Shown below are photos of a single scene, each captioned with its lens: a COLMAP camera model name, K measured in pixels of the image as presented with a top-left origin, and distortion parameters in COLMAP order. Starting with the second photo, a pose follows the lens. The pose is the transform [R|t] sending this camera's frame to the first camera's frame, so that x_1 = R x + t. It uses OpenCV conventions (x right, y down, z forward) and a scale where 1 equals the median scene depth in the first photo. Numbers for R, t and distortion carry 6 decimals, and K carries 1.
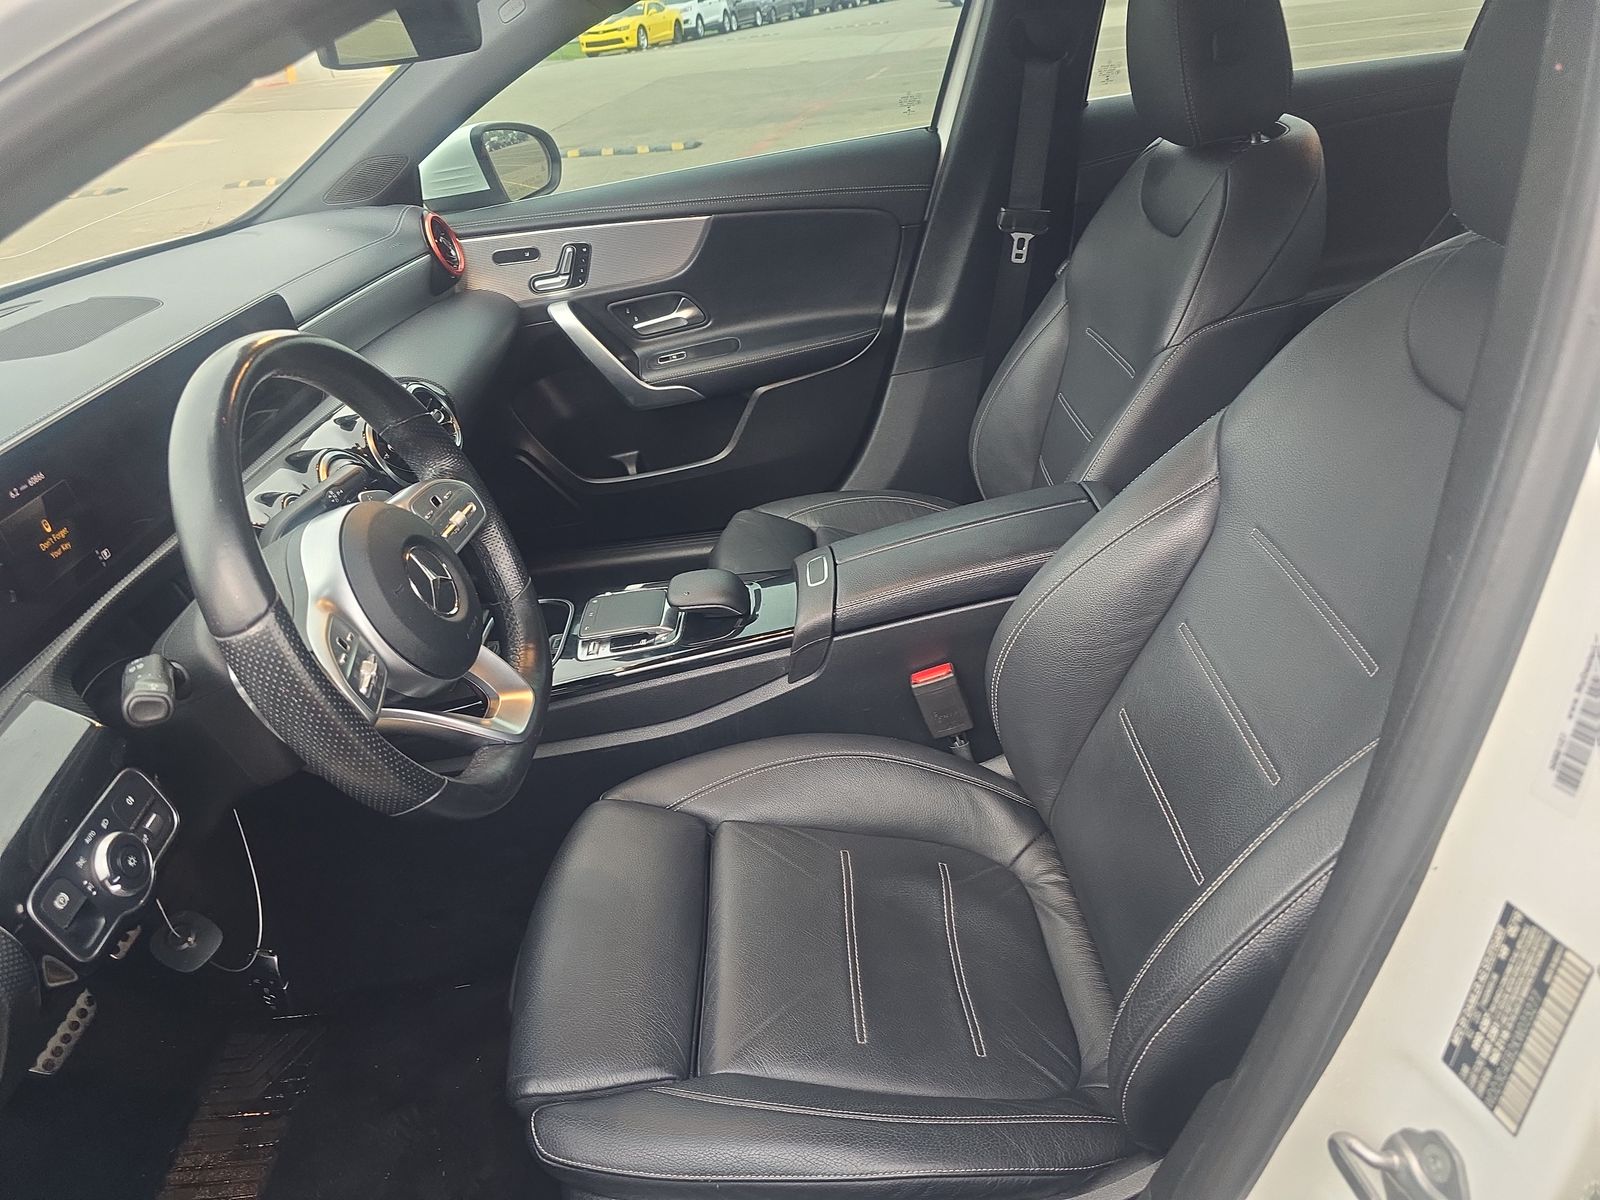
lens RADIAL K [[1070.2, 0, 805.9], [0, 1070.2, 598.1], [0, 0, 1]] dist [0.033778, -0.009670]
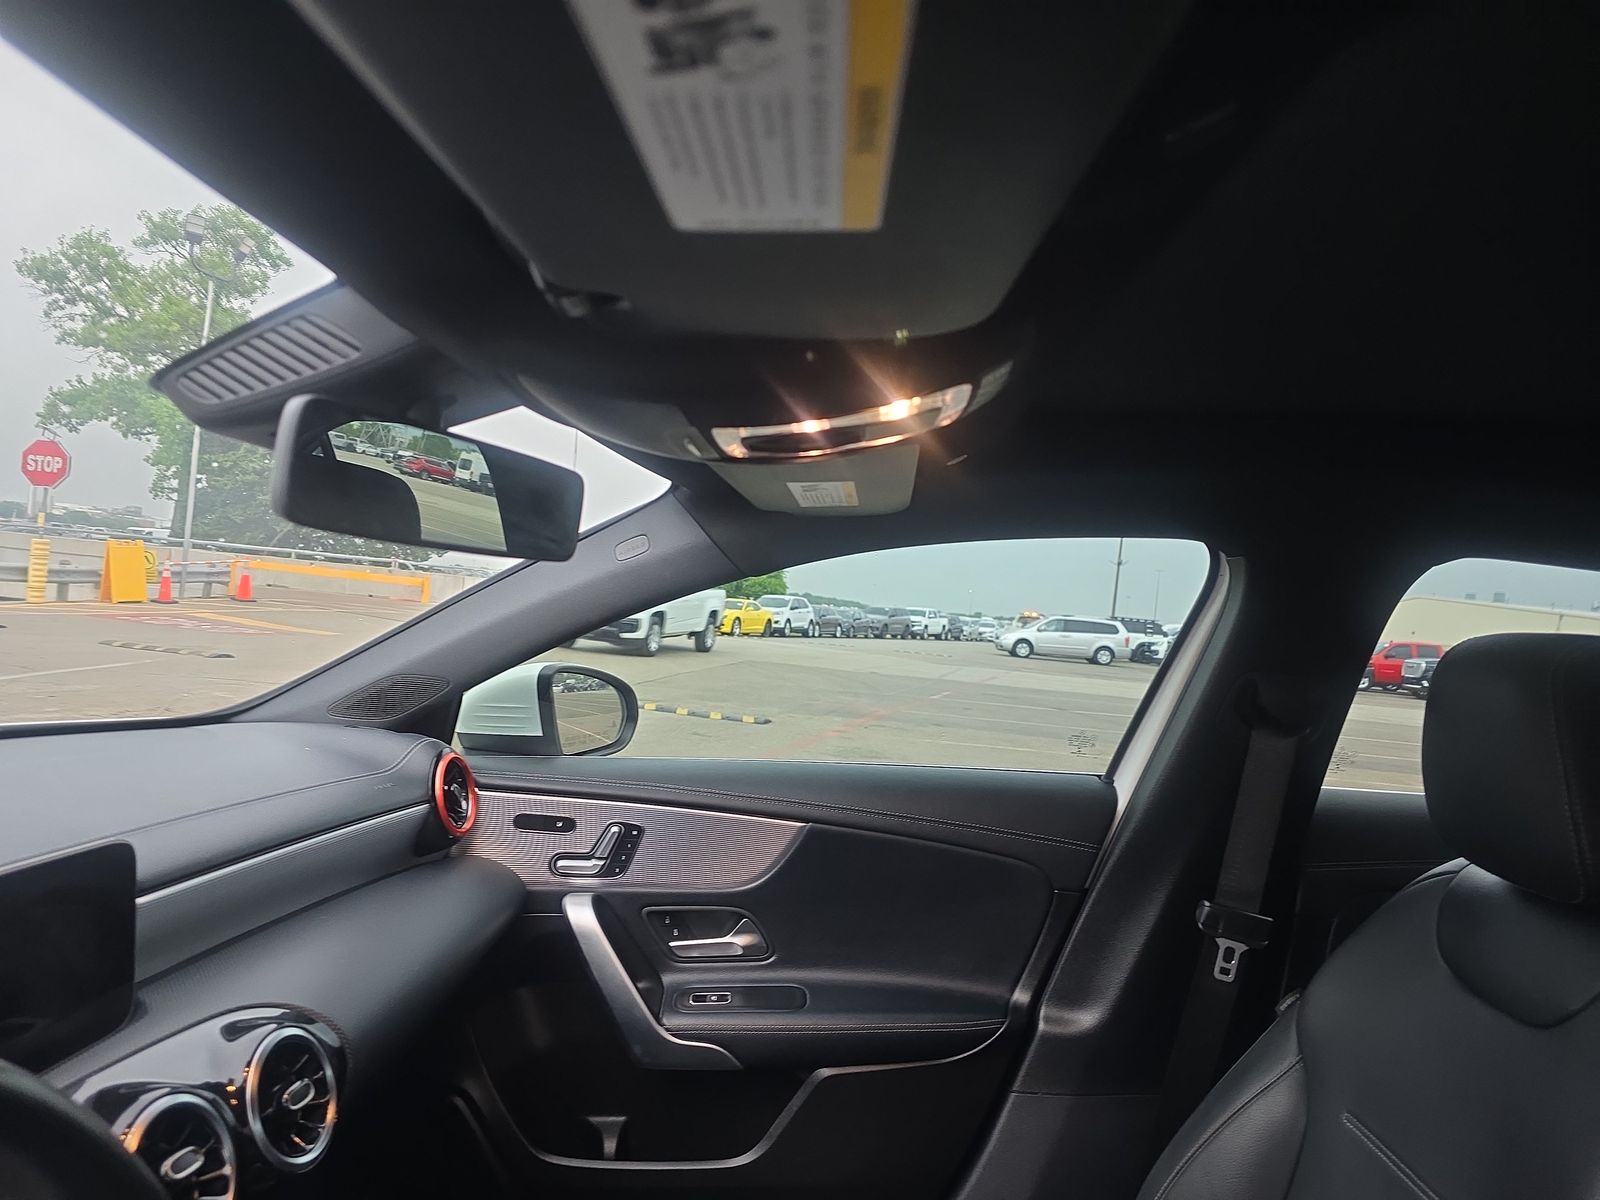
lens RADIAL K [[1070.2, 0, 805.9], [0, 1070.2, 598.1], [0, 0, 1]] dist [0.033778, -0.009670]
pose [[0.979205, 0.188727, -0.074431, -0.062089], [-0.200615, 0.846174, -0.493703, -0.113795], [-0.030194, 0.498369, 0.866439, 0.256567]]
